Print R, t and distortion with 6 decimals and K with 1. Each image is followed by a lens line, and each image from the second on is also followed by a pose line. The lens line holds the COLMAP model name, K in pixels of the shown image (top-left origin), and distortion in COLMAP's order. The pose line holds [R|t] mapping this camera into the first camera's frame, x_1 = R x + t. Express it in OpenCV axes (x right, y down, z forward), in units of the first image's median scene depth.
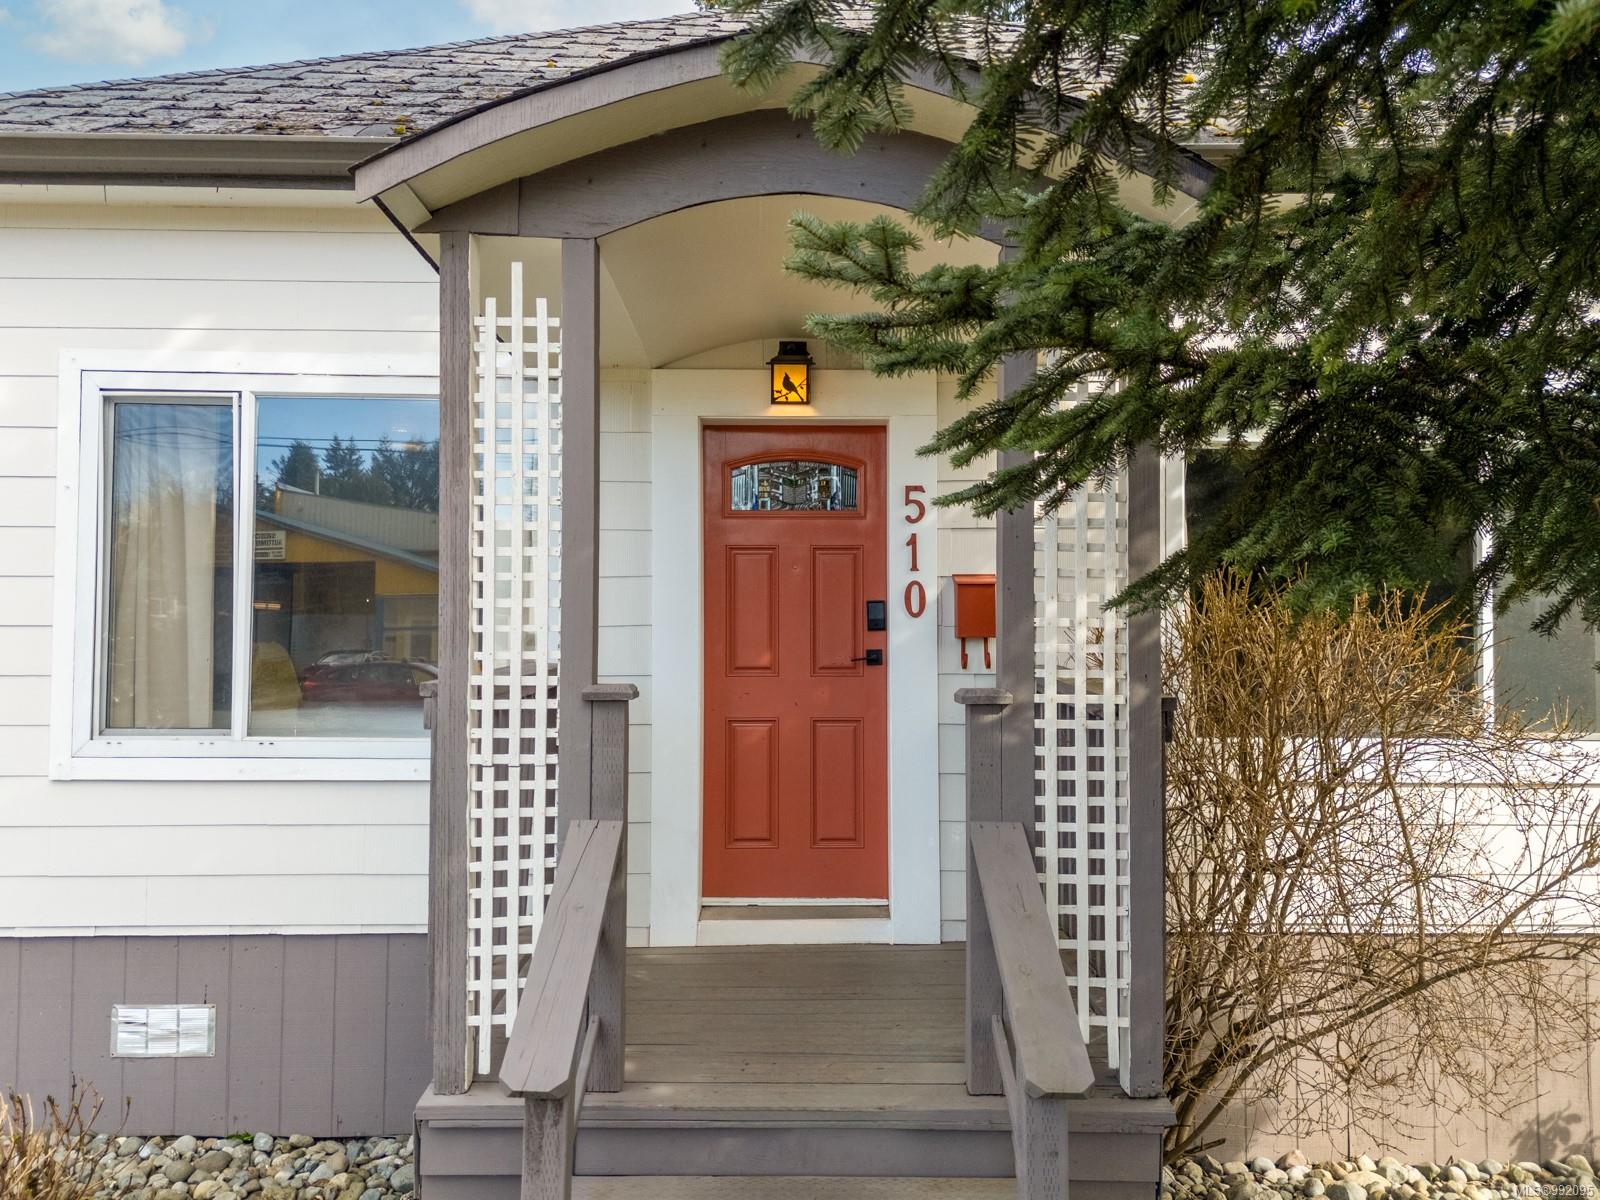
lens RADIAL K [[1200.6, 0, 799.6], [0, 1200.6, 583.6], [0, 0, 1]] dist [0.022090, -0.002508]
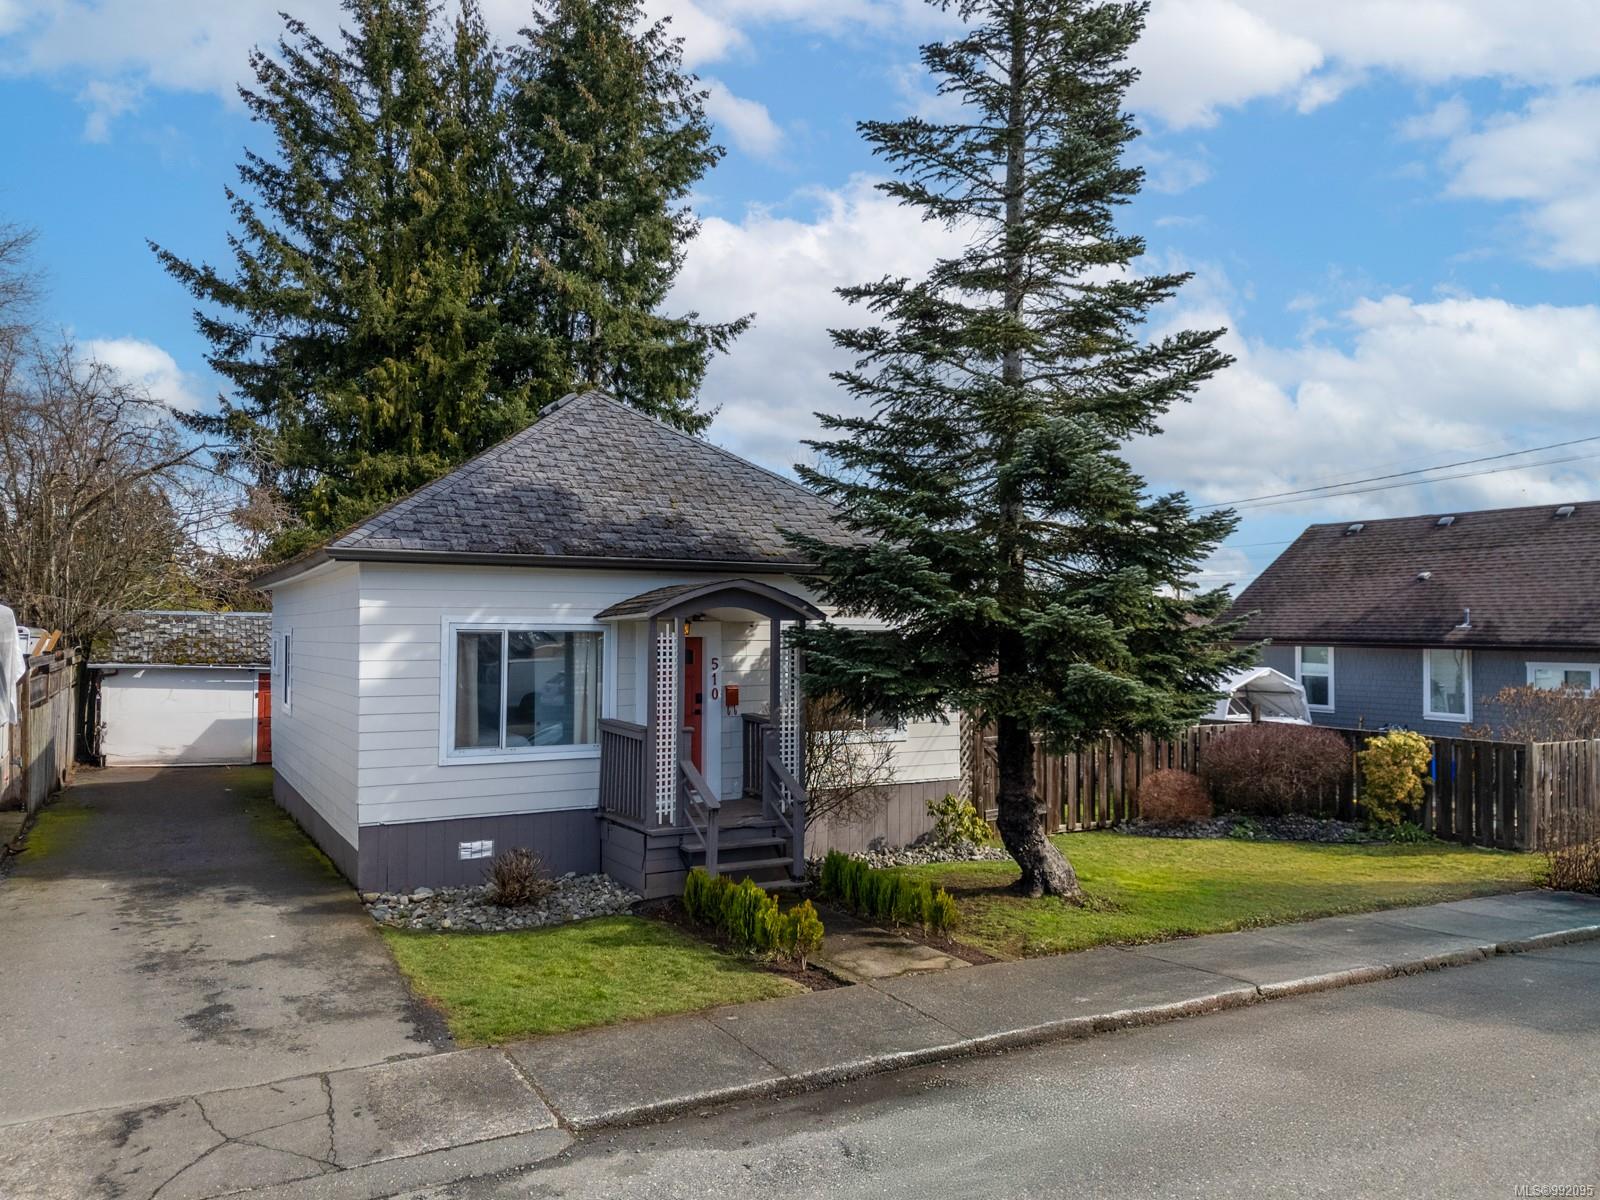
lens RADIAL K [[1200.6, 0, 799.6], [0, 1200.6, 583.6], [0, 0, 1]] dist [0.022090, -0.002508]
pose [[0.876544, 0.014322, 0.481109, -1.250386], [-0.016668, 0.999861, 0.000603, -0.287353], [-0.481033, -0.008548, 0.876661, -1.915495]]
